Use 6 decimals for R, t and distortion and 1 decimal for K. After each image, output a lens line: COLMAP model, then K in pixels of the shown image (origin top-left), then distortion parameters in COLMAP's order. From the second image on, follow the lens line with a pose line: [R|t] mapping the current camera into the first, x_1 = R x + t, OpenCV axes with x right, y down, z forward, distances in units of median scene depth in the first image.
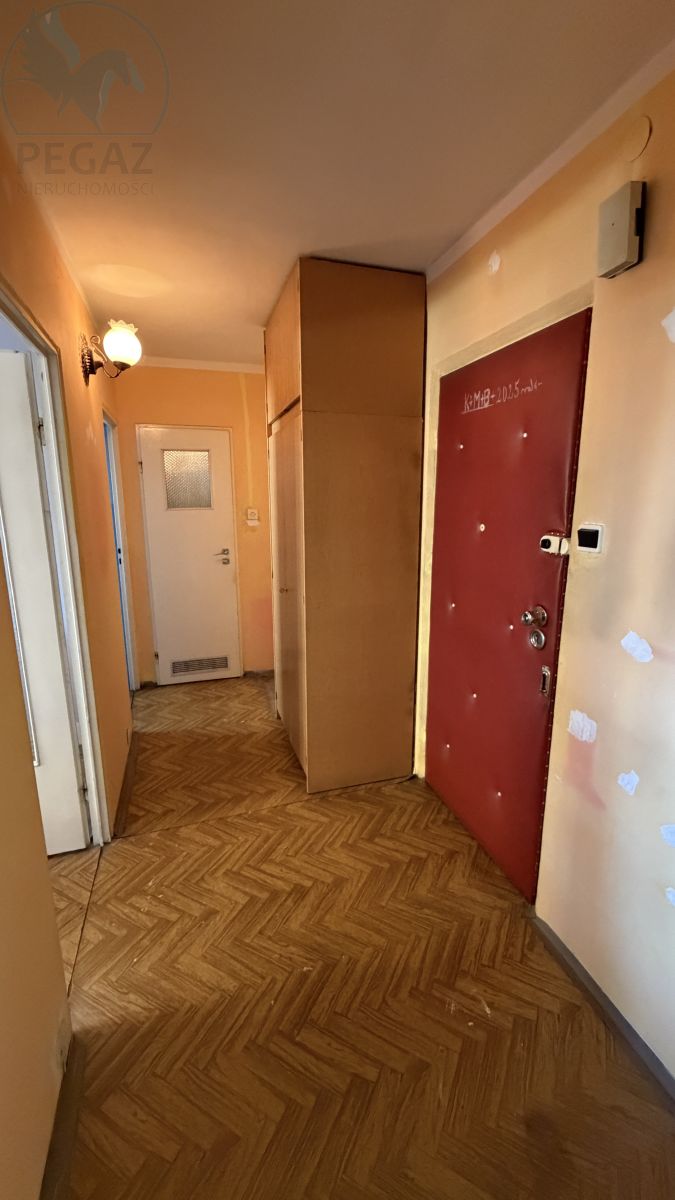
lens RADIAL K [[480.4, 0, 335.2], [0, 480.4, 597.3], [0, 0, 1]] dist [0.001758, 0.000539]
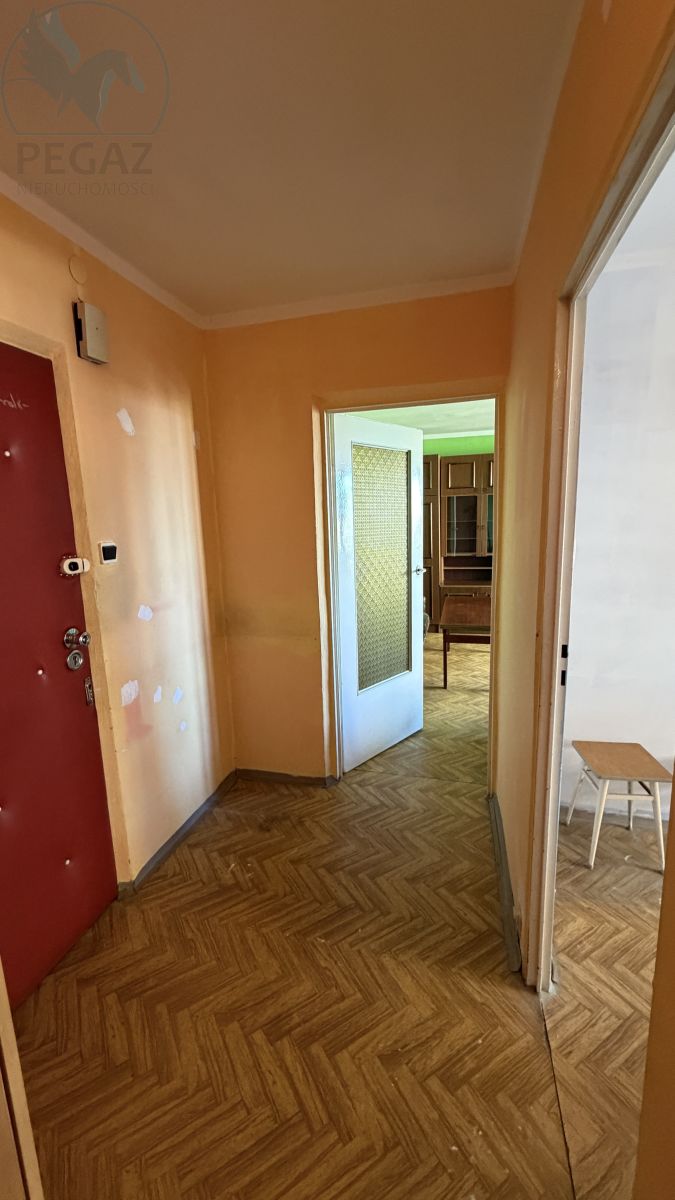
lens RADIAL K [[480.4, 0, 335.2], [0, 480.4, 597.3], [0, 0, 1]] dist [0.001758, 0.000539]
pose [[-0.848443, -0.062403, 0.525595, -0.615915], [0.139488, 0.931558, 0.335771, -0.324634], [-0.510576, 0.358197, -0.781670, 1.564201]]
